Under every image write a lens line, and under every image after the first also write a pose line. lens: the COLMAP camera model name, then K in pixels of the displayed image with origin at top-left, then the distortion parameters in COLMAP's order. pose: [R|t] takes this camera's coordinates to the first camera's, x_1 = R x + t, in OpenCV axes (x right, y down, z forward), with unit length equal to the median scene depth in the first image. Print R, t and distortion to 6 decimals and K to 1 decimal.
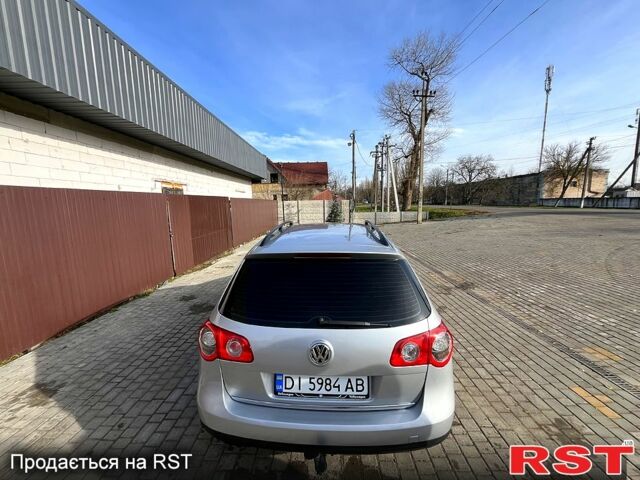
lens RADIAL K [[259.8, 0, 320.0], [0, 259.8, 240.0], [0, 0, 1]] dist [-0.001629, -0.000613]
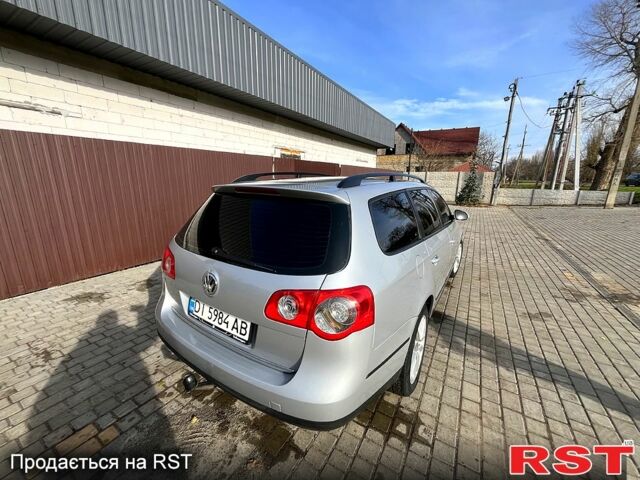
lens RADIAL K [[259.8, 0, 320.0], [0, 259.8, 240.0], [0, 0, 1]] dist [-0.001629, -0.000613]
pose [[0.866918, 0.141168, -0.478043, 0.111849], [-0.094619, 0.988226, 0.120238, 0.015747], [0.489388, -0.059004, 0.870068, 0.049460]]
